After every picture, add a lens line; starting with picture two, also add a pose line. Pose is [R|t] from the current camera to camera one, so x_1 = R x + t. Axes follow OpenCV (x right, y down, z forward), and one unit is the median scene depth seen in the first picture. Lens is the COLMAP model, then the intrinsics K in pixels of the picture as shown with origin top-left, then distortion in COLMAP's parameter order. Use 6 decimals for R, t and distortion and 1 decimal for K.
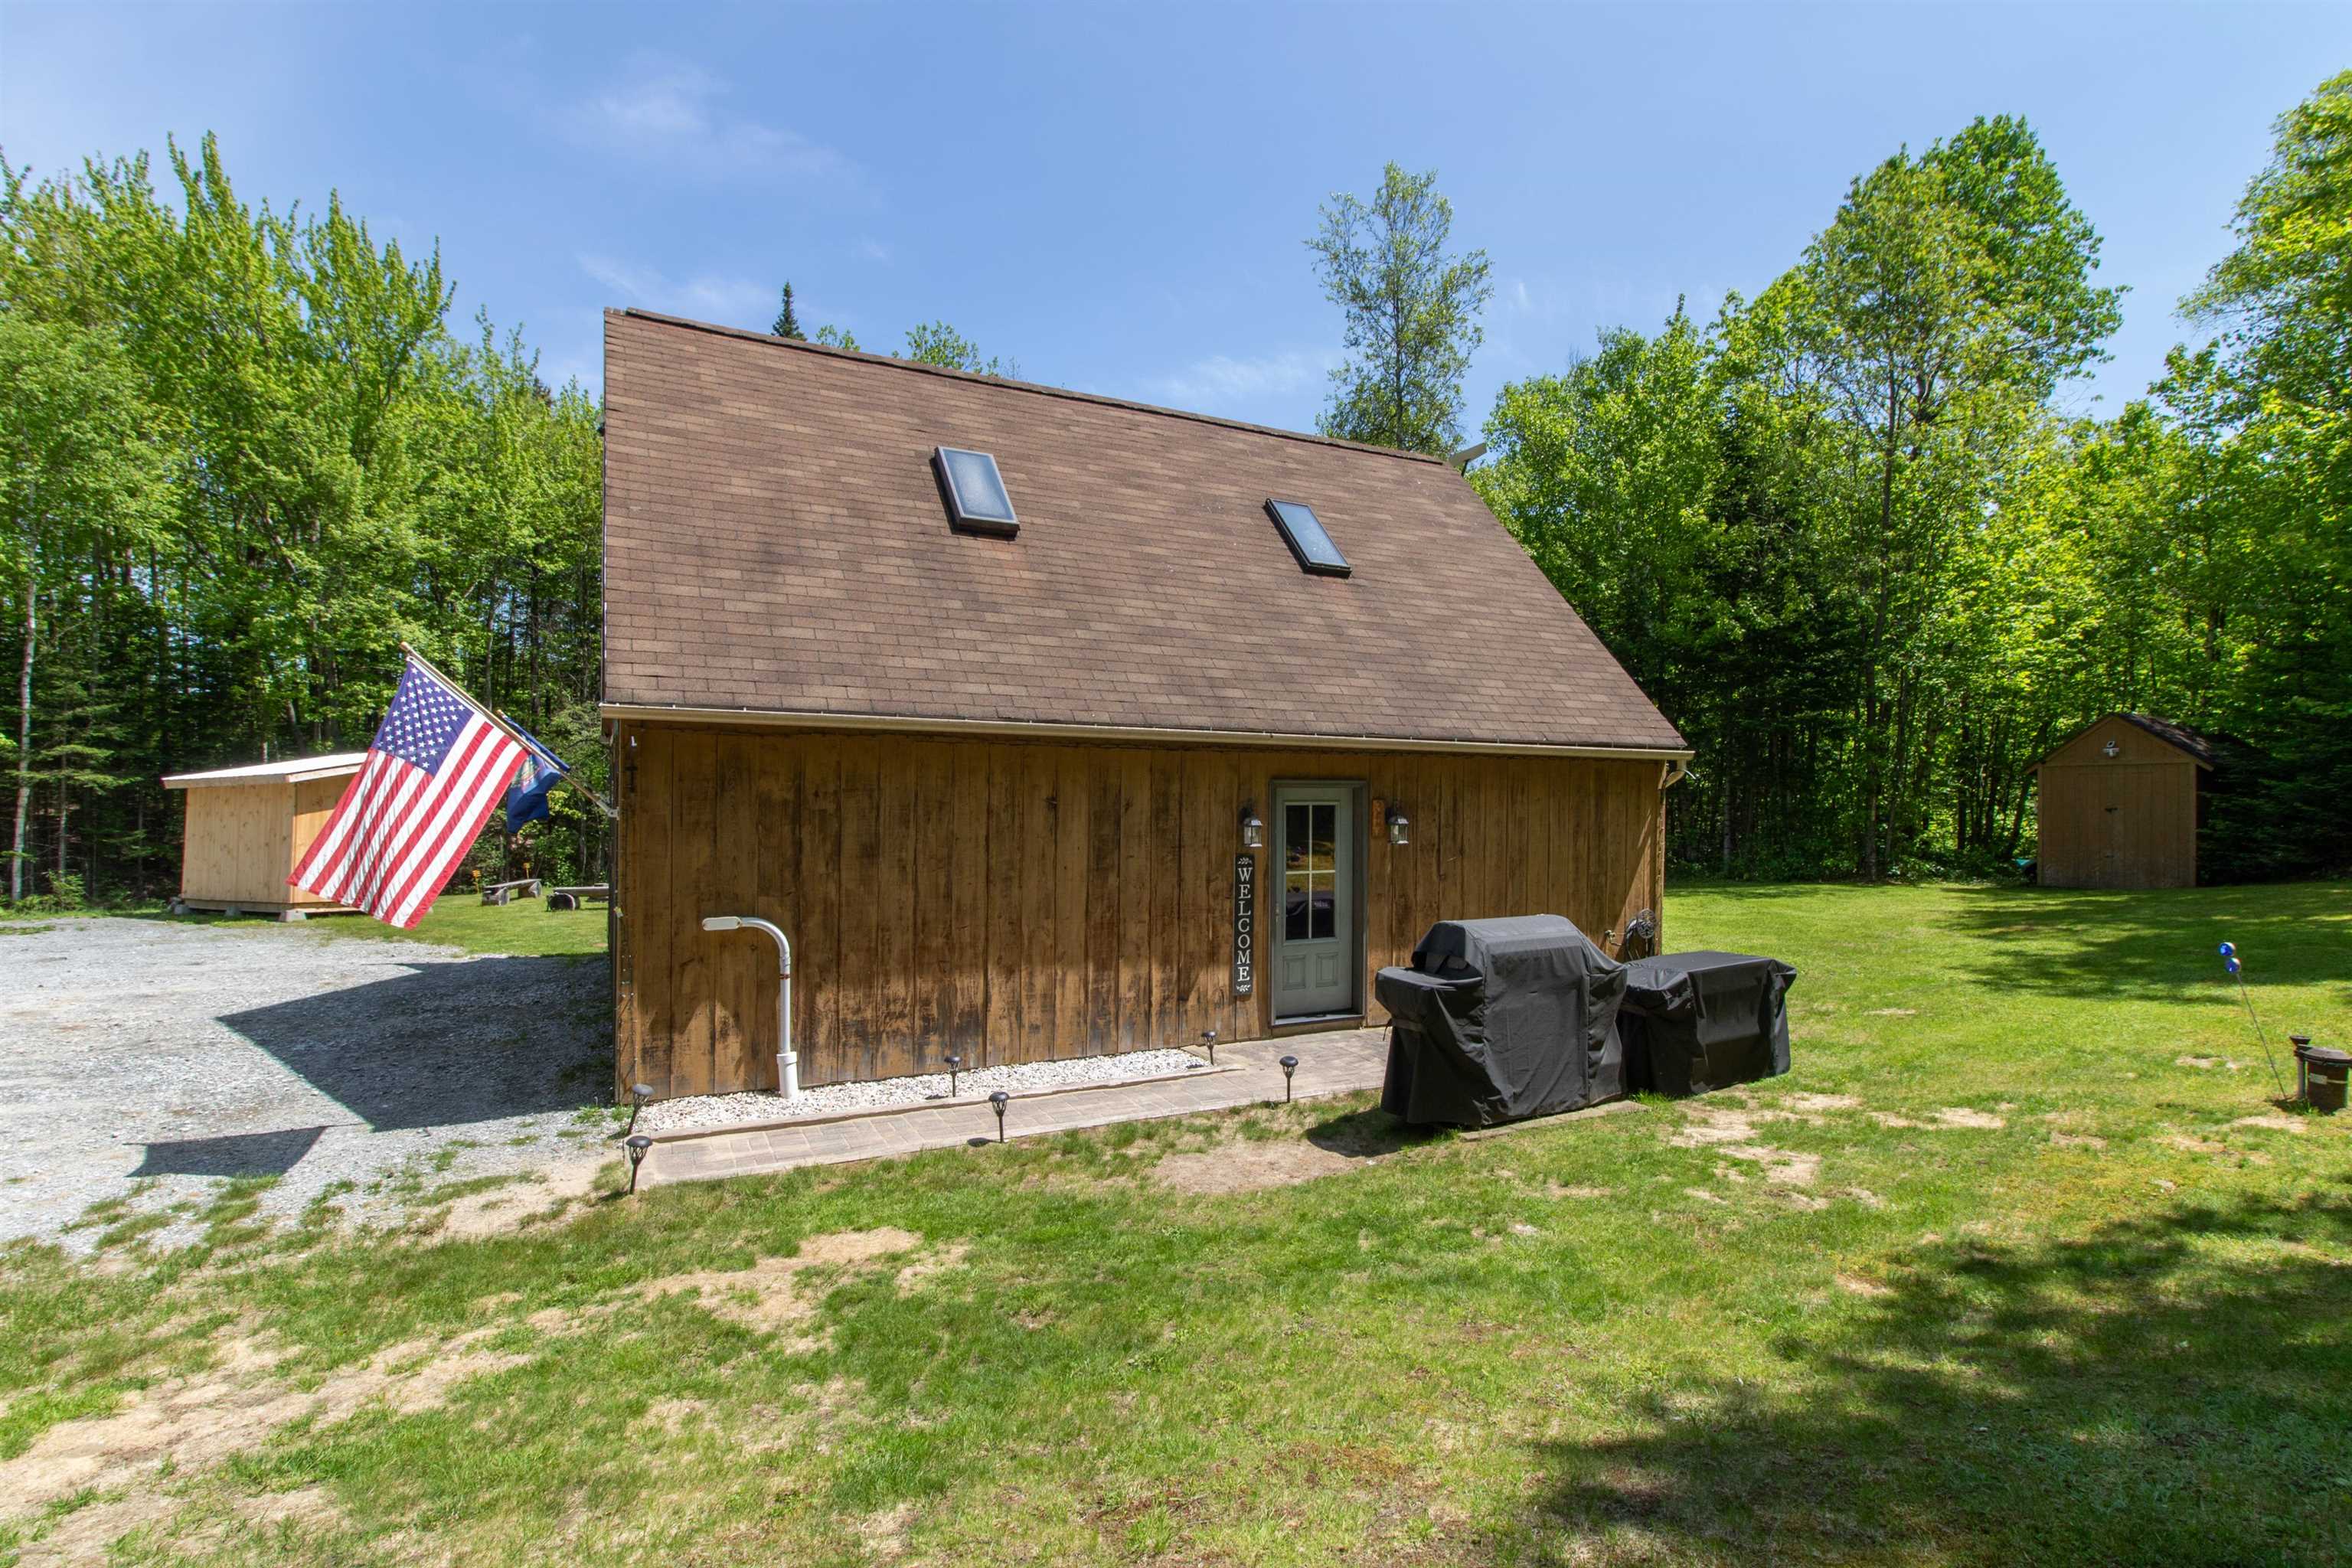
lens RADIAL K [[1112.8, 0, 1175.9], [0, 1112.8, 782.5], [0, 0, 1]] dist [0.003765, 0.000439]
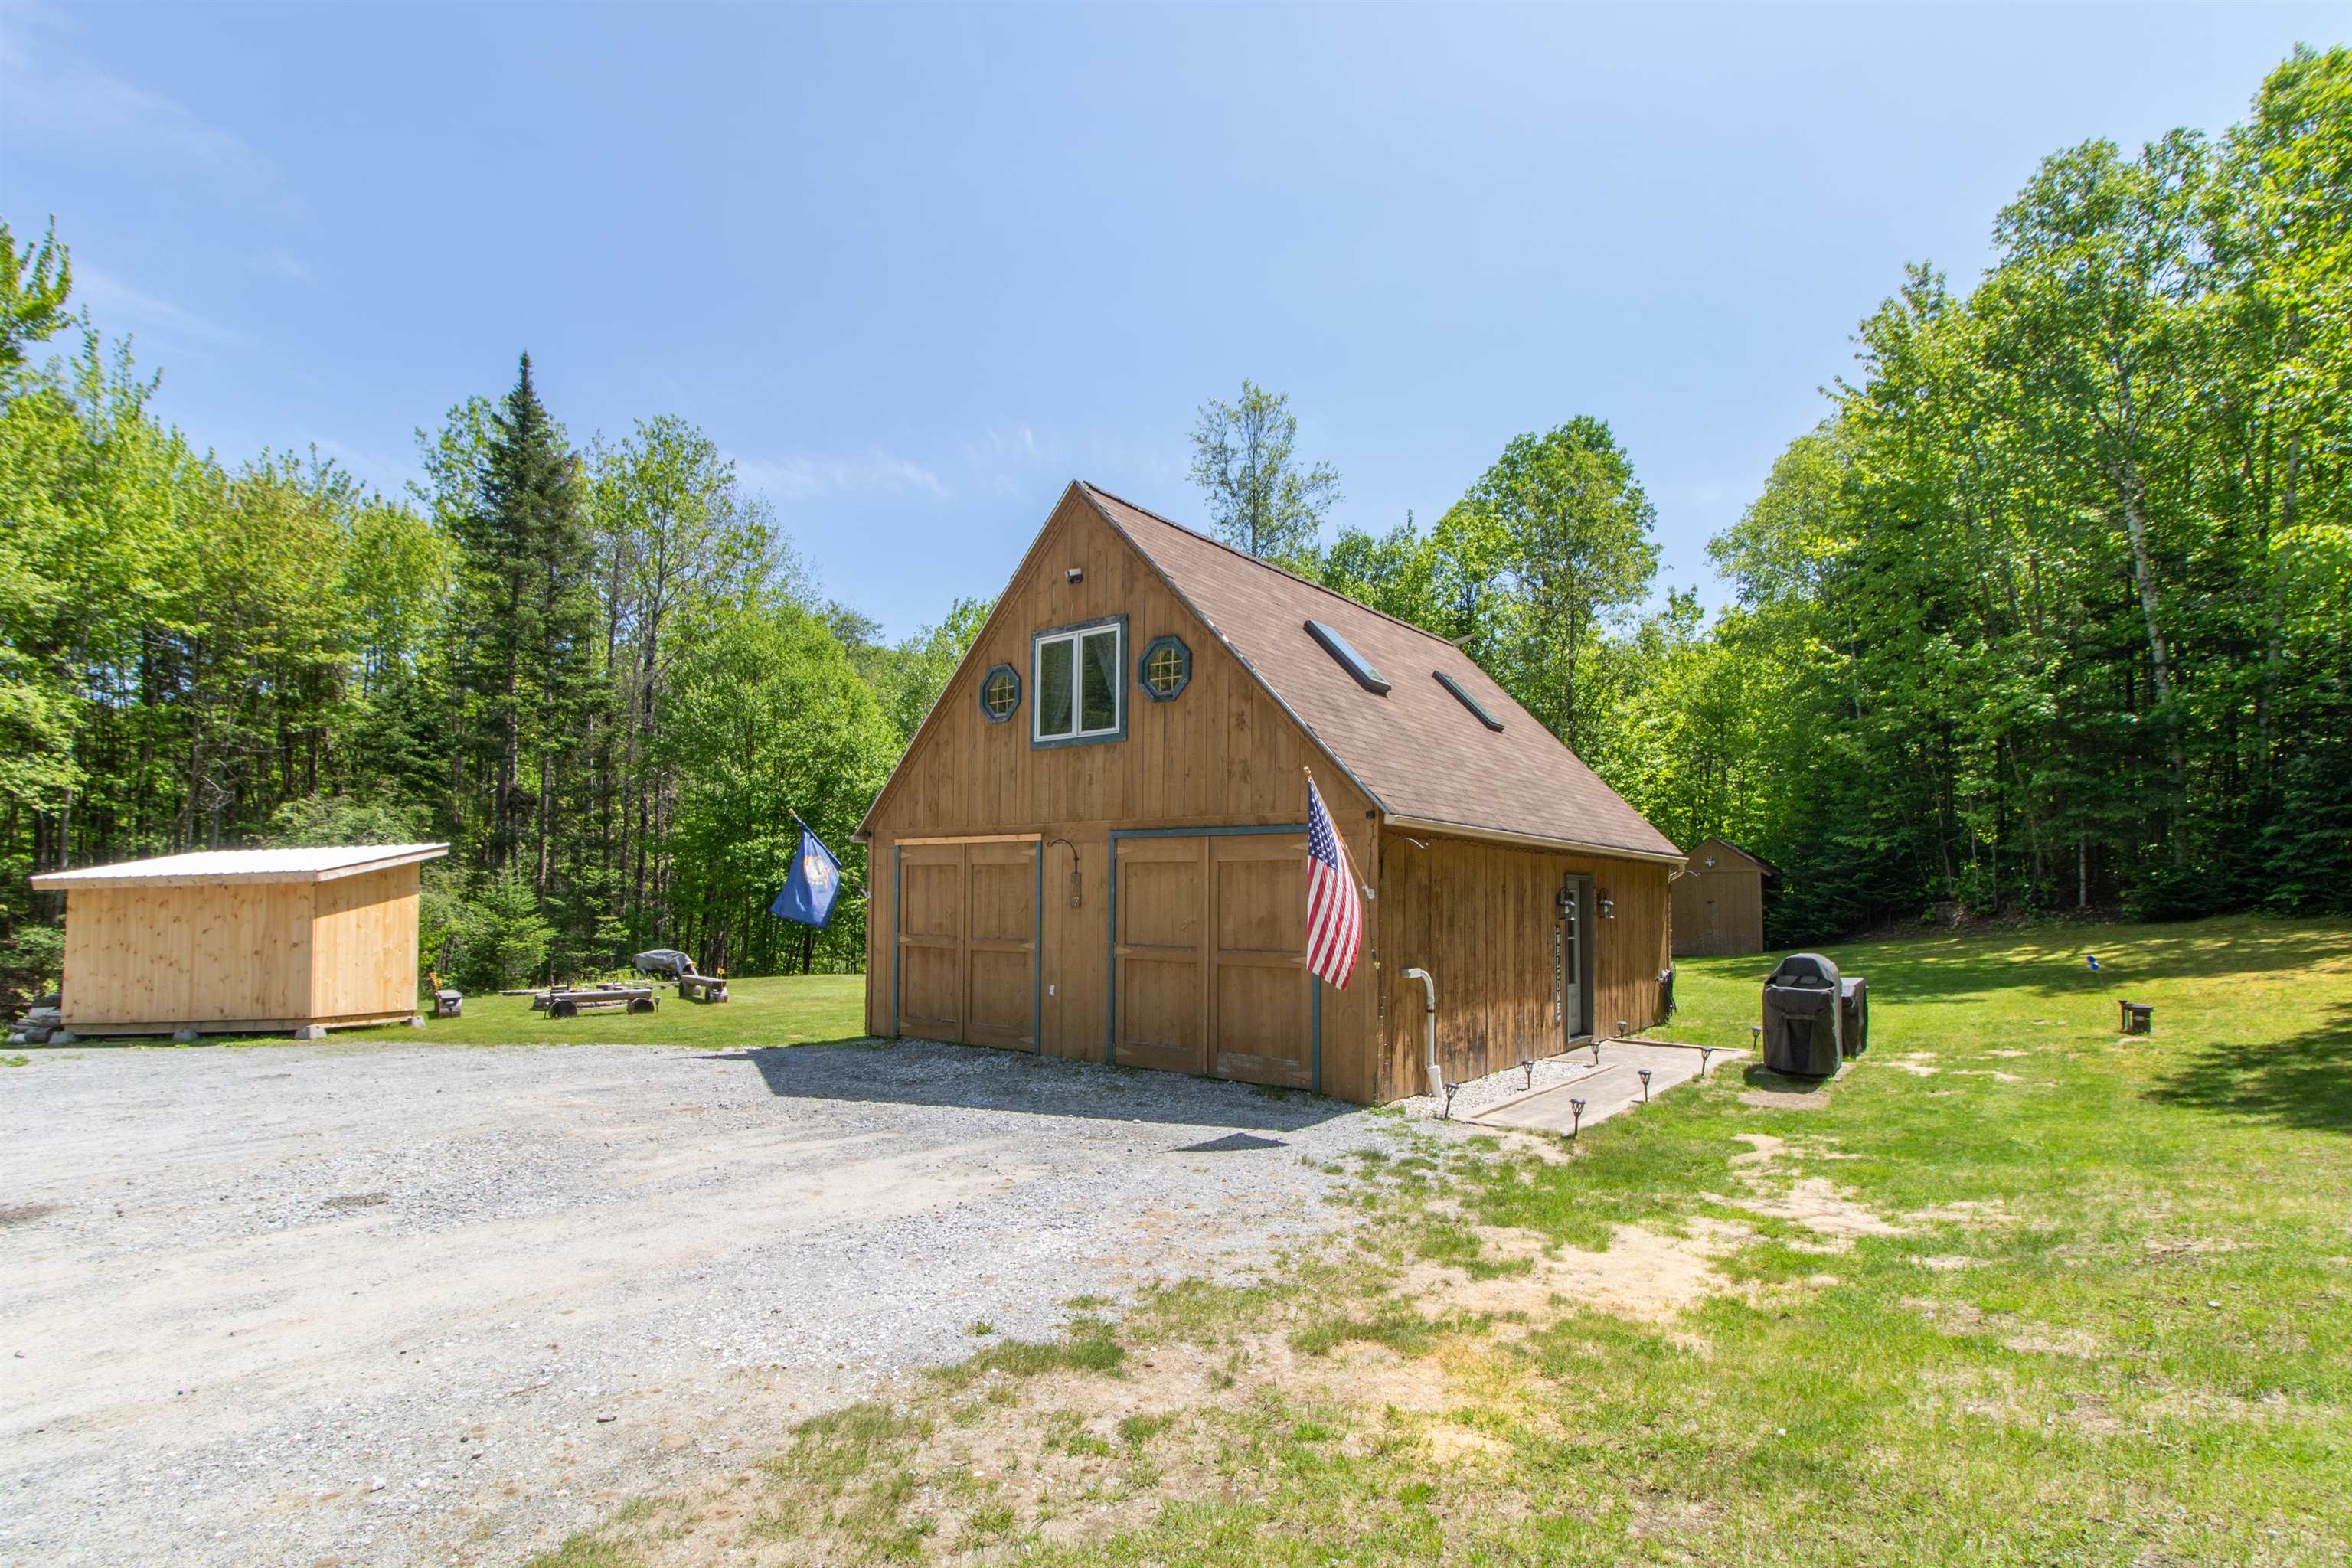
lens RADIAL K [[1074.8, 0, 1145.5], [0, 1074.8, 866.8], [0, 0, 1]] dist [0.000026, 0.000998]
pose [[0.921638, 0.005939, 0.388005, -0.449934], [0.003136, 0.999736, -0.022750, 0.008520], [-0.388038, 0.022184, 0.921376, -0.040665]]
